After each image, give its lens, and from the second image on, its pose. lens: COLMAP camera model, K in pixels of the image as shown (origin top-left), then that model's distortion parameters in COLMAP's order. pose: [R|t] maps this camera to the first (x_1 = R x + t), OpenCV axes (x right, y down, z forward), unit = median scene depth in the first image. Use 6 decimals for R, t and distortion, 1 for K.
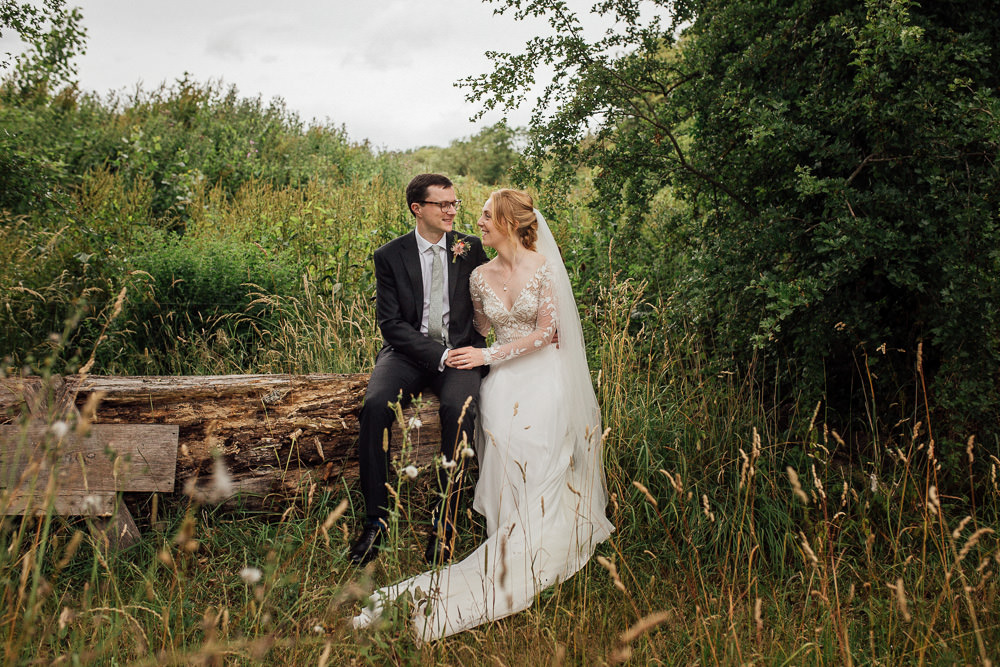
lens RADIAL K [[1028.6, 0, 499.9], [0, 1028.6, 334.7], [0, 0, 1]] dist [-0.025872, 0.000000]
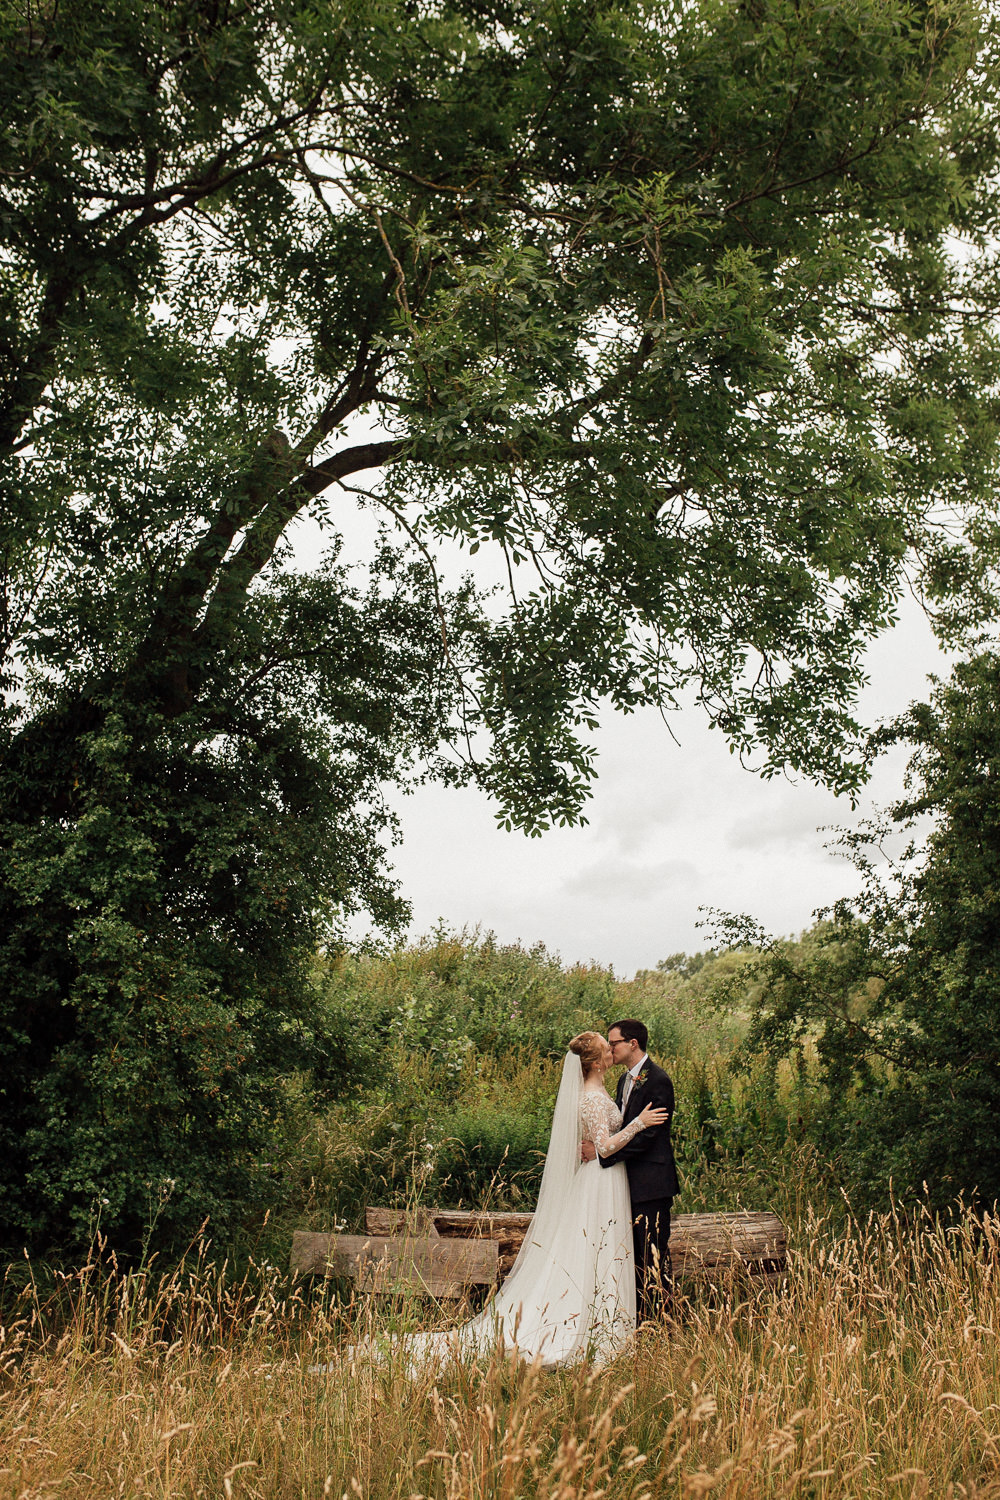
lens RADIAL K [[1542.9, 0, 502.2], [0, 1542.9, 751.8], [0, 0, 1]] dist [-0.025872, 0.000000]
pose [[0.975416, -0.051565, -0.214252, 0.082764], [-0.016013, 0.953084, -0.302283, 0.032232], [0.219788, 0.298283, 0.928828, -0.505255]]
